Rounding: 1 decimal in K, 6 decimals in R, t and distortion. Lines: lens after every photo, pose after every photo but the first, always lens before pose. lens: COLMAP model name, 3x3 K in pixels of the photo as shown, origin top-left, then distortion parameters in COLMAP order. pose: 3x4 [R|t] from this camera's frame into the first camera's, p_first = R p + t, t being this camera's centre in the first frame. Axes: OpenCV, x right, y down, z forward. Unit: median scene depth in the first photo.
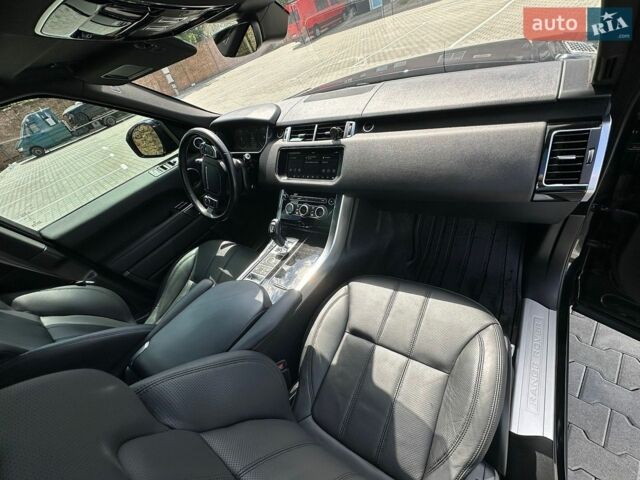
lens RADIAL K [[272.2, 0, 320.1], [0, 272.2, 241.1], [0, 0, 1]] dist [-0.001542, -0.000926]
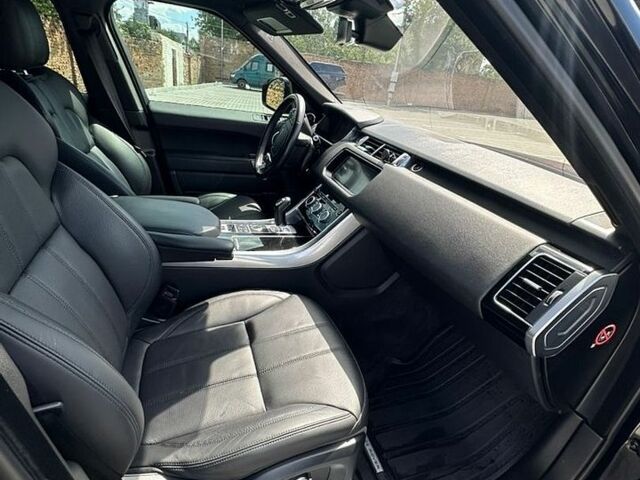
lens RADIAL K [[359.6, 0, 316.5], [0, 359.6, 237.8], [0, 0, 1]] dist [-0.004073, 0.001678]
pose [[0.713078, 0.587290, -0.382897, 0.478345], [-0.653028, 0.755113, -0.057951, 0.035390], [0.255097, 0.291367, 0.921971, -0.094925]]
